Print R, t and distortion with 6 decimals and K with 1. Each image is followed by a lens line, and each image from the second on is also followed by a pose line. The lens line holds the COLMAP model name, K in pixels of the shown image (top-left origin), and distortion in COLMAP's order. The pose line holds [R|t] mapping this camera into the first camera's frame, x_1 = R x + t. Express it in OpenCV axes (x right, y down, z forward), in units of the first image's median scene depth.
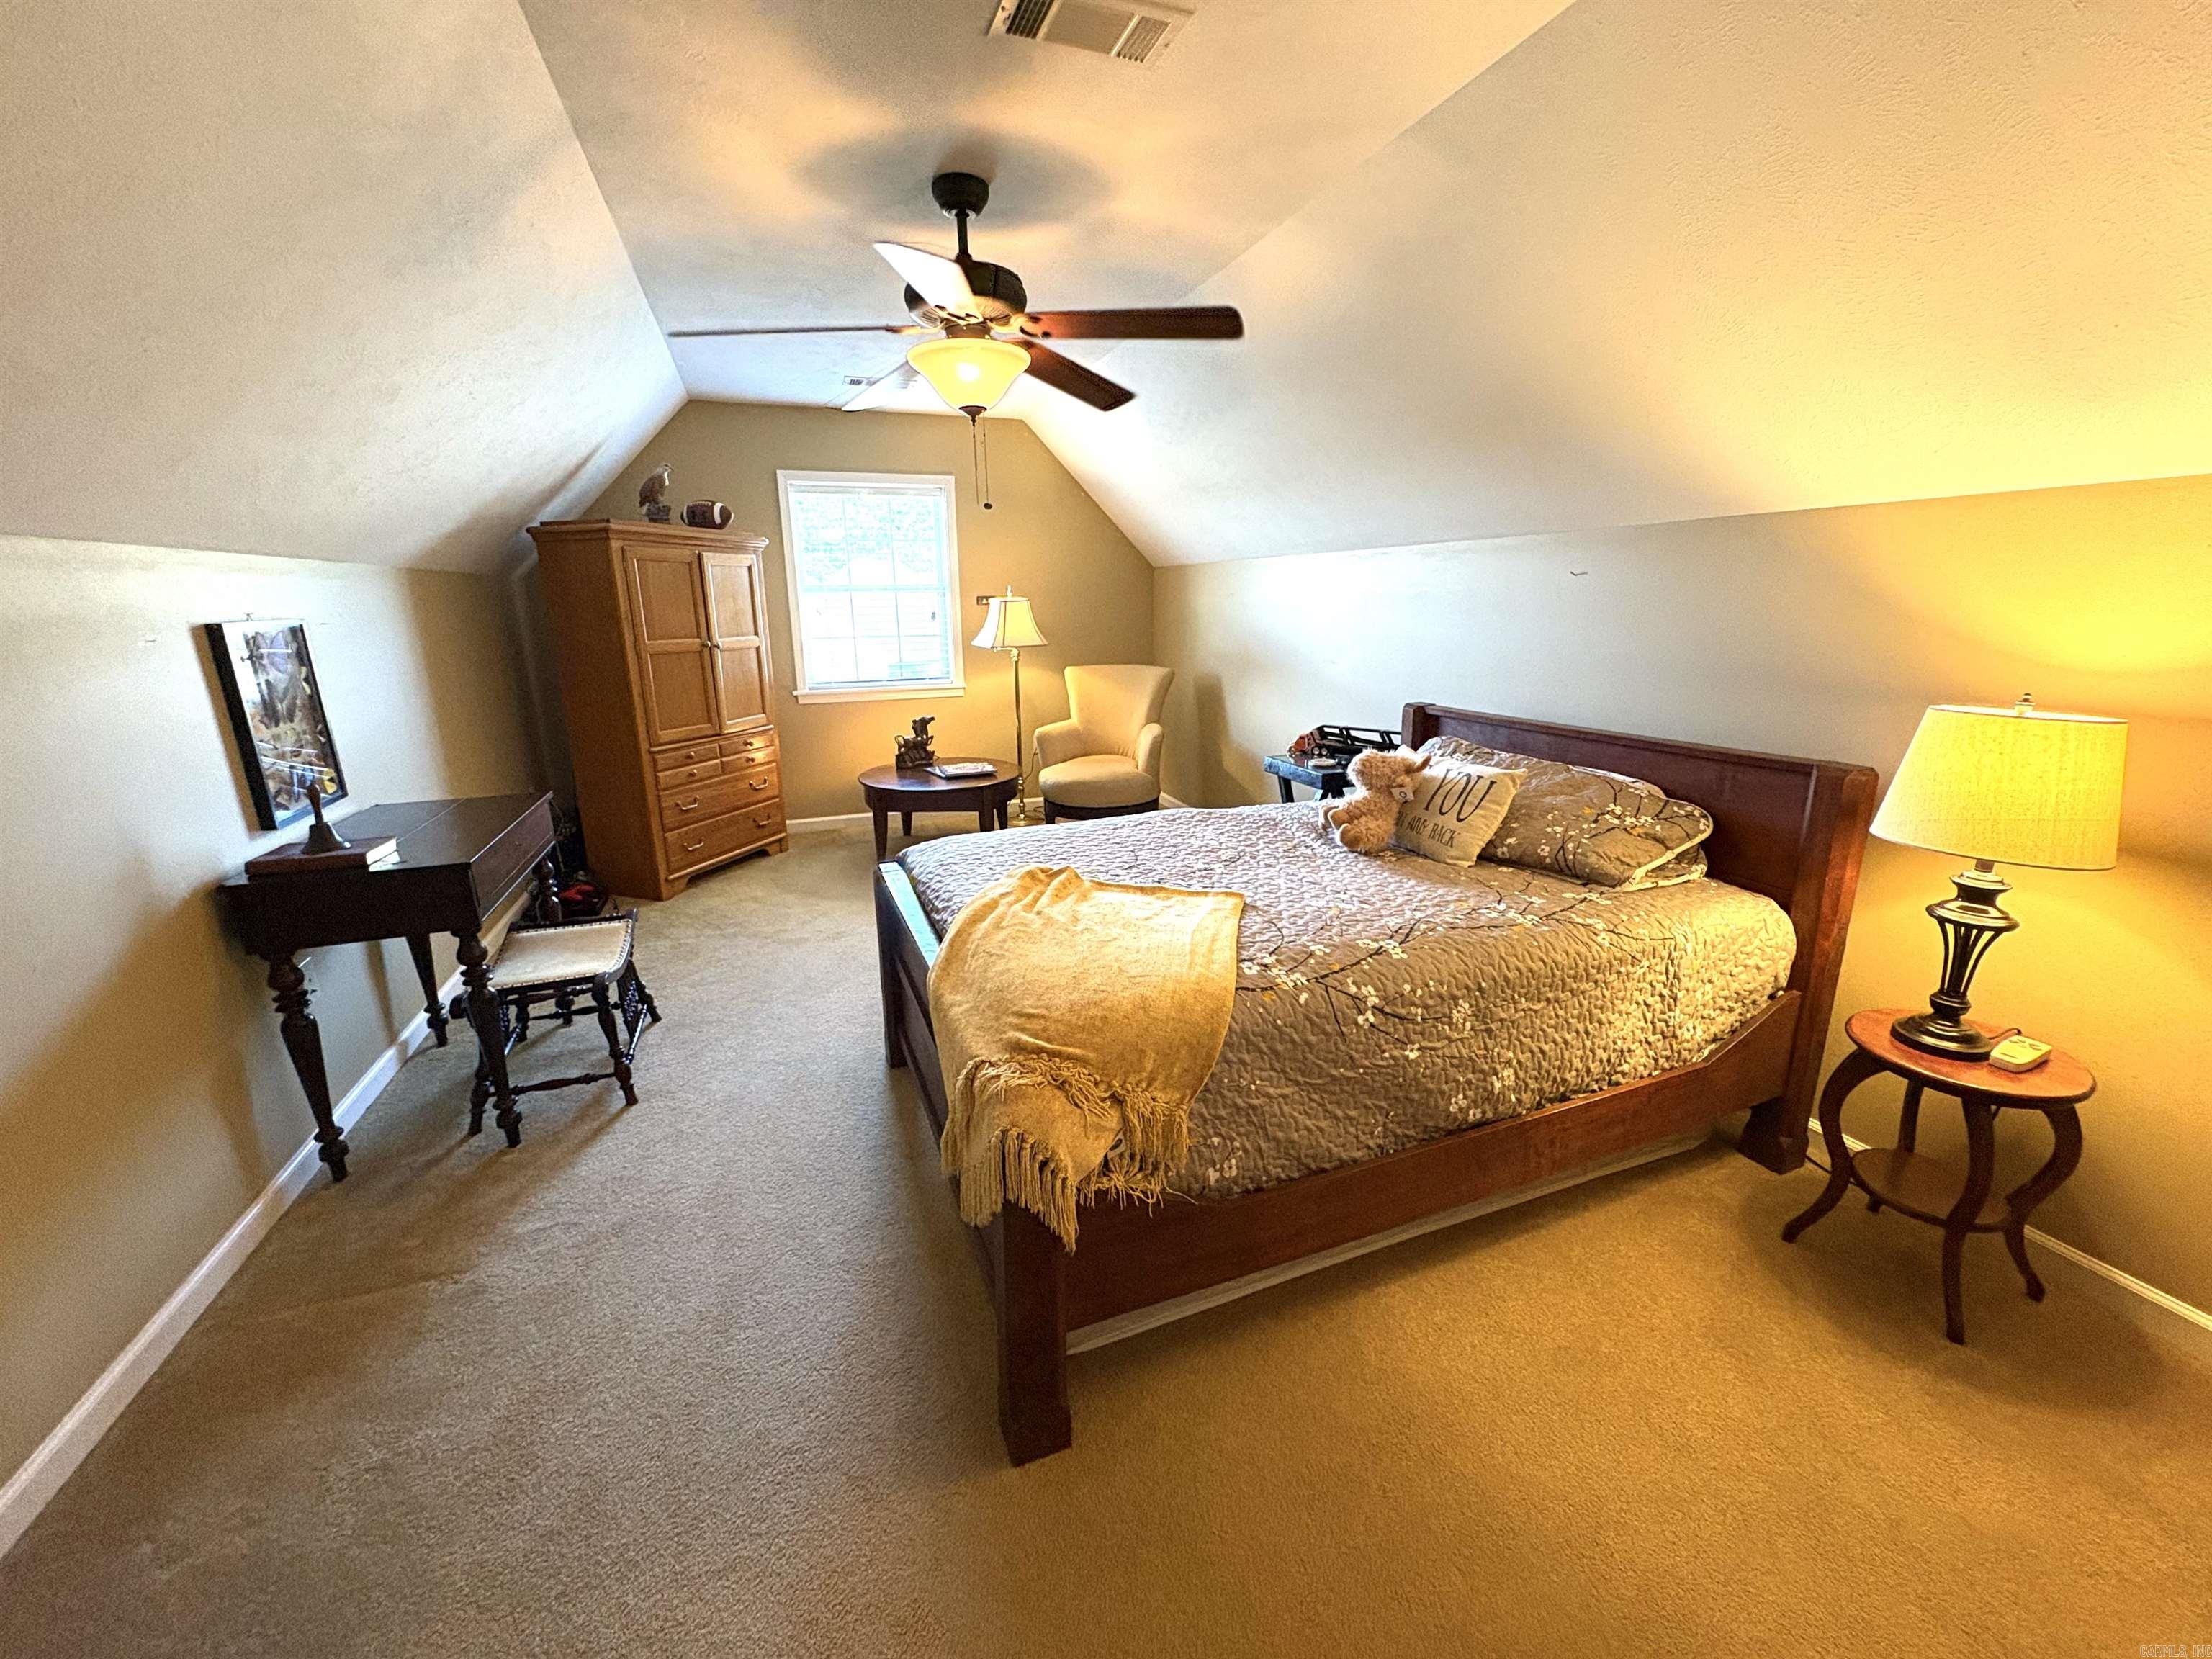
lens RADIAL K [[870.6, 0, 1106.0], [0, 870.6, 829.5], [0, 0, 1]] dist [-0.000002, 0.000005]
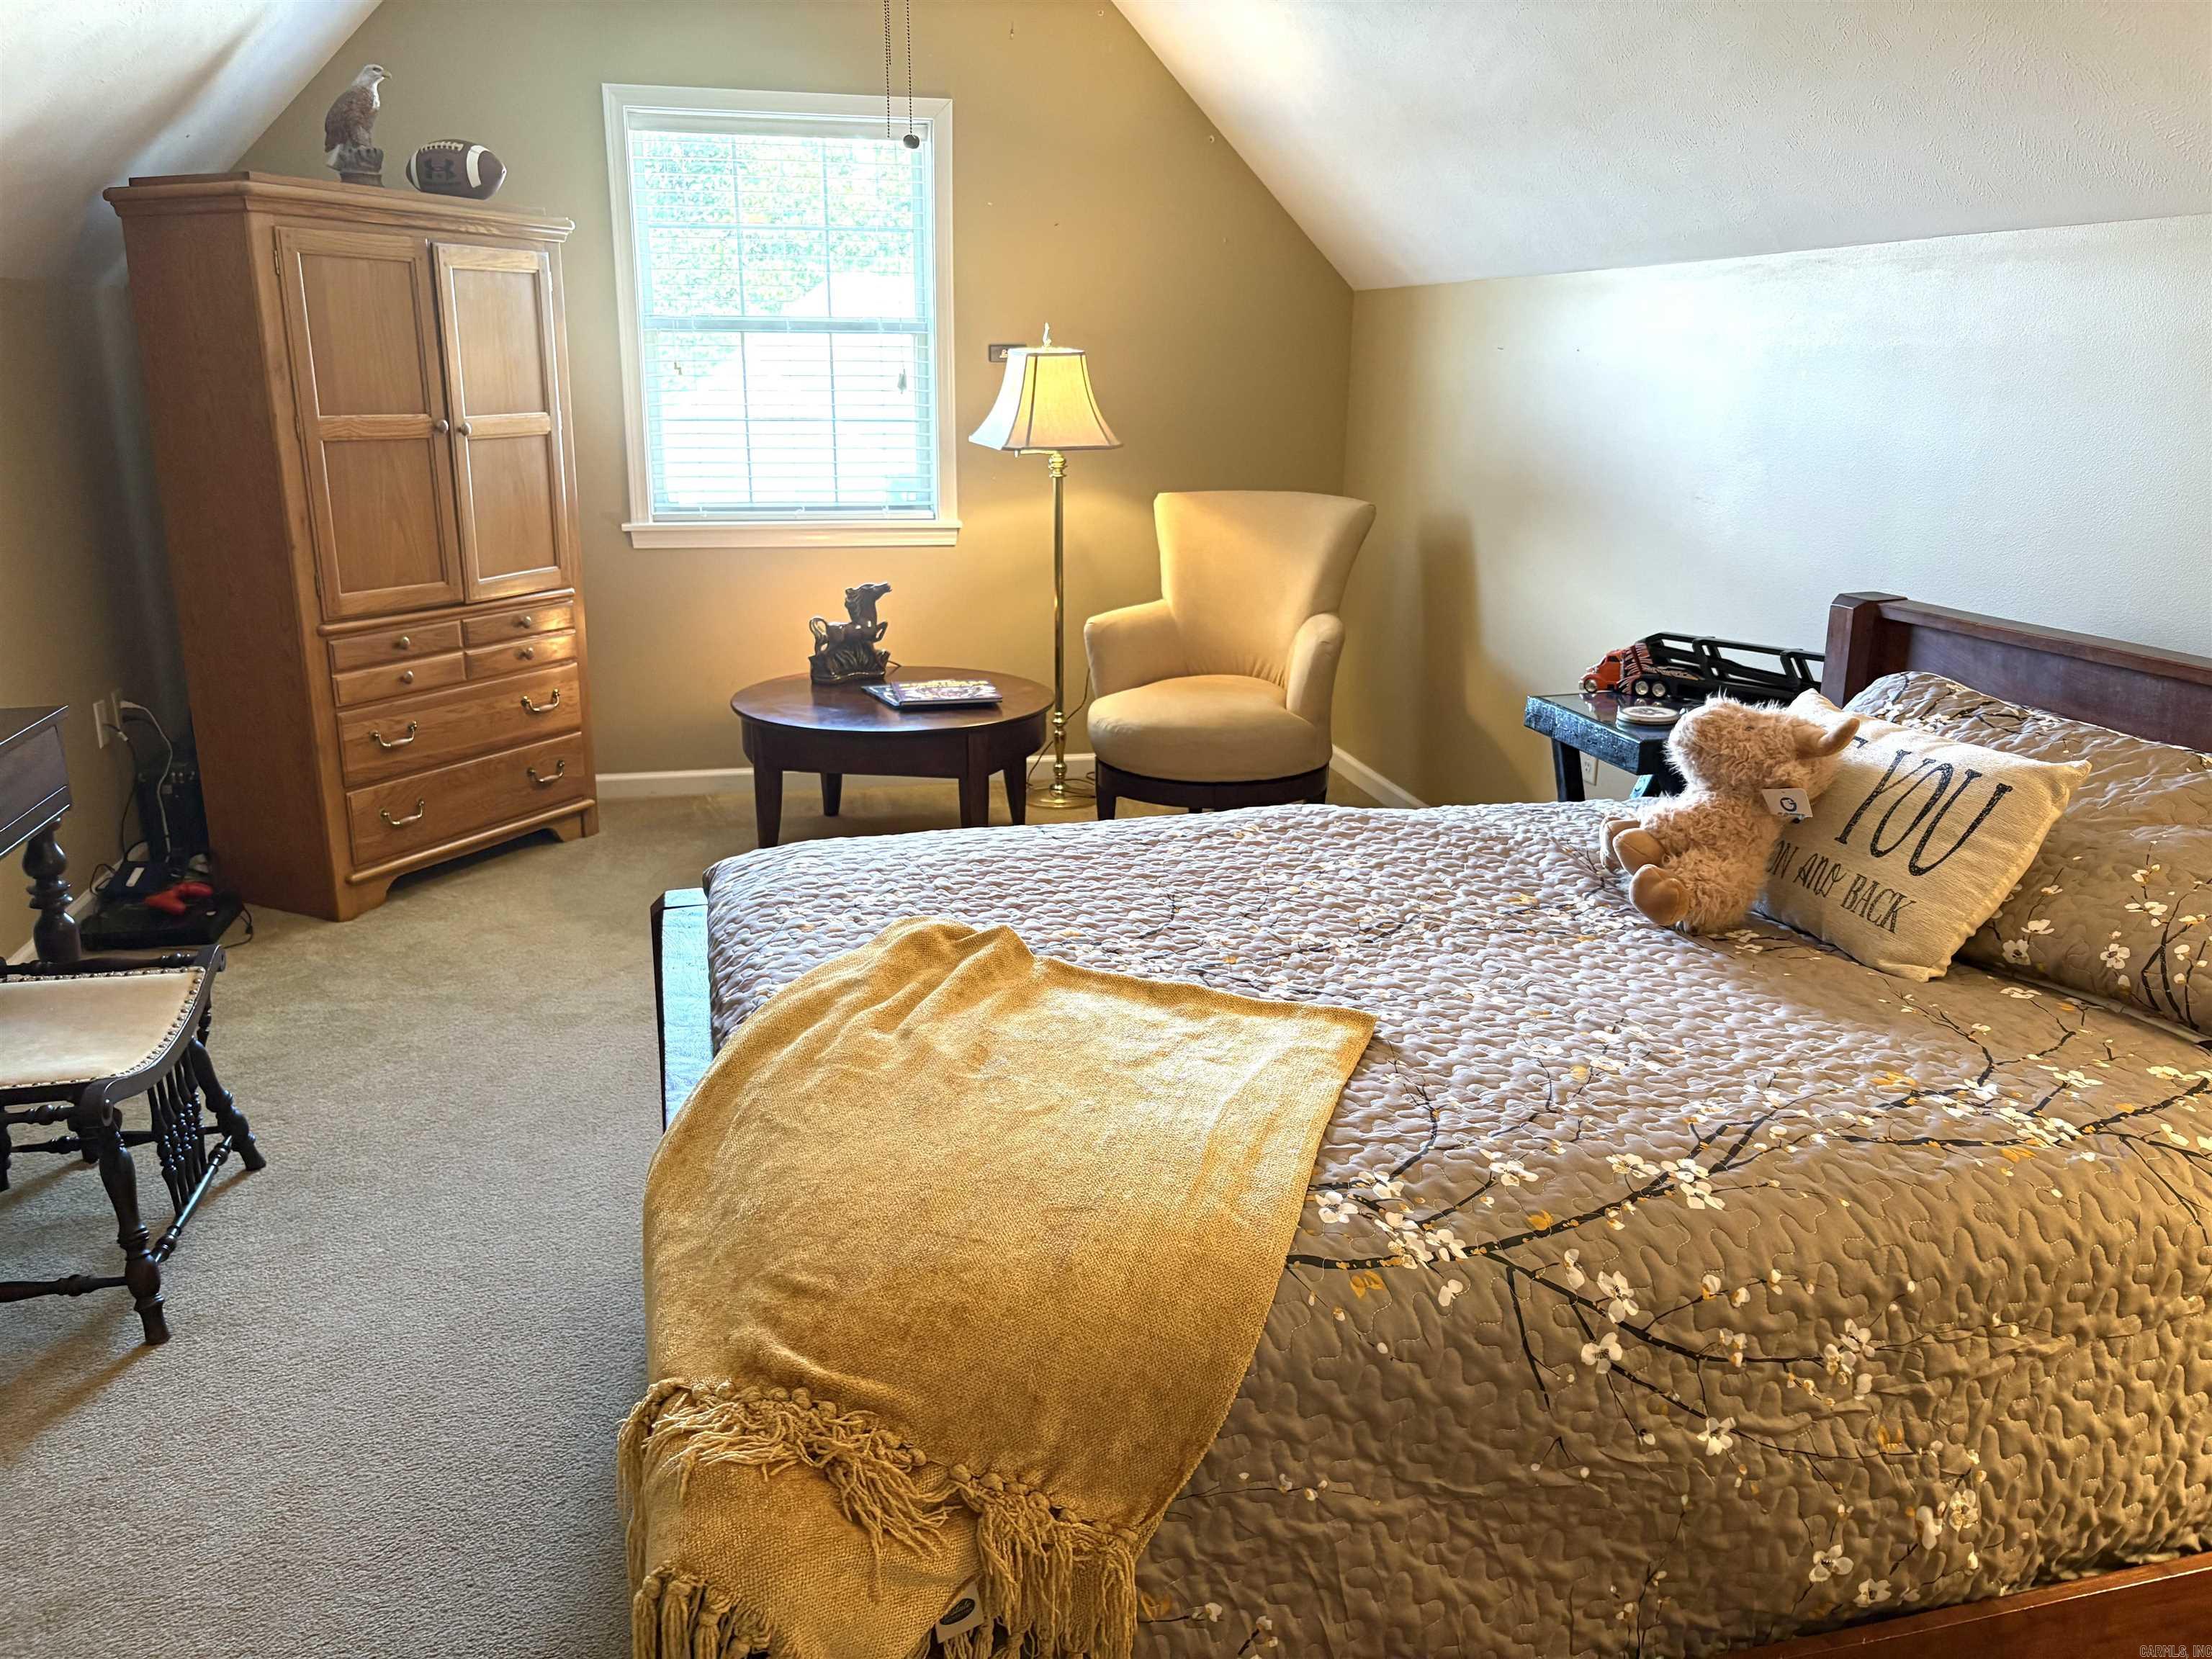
lens RADIAL K [[1652.3, 0, 1106.6], [0, 1652.3, 842.1], [0, 0, 1]] dist [0.042716, -0.044332]
pose [[0.991930, 0.053605, -0.114897, 0.097101], [-0.050802, 0.998338, 0.027194, -0.026727], [0.116164, -0.021137, 0.993005, 0.123817]]
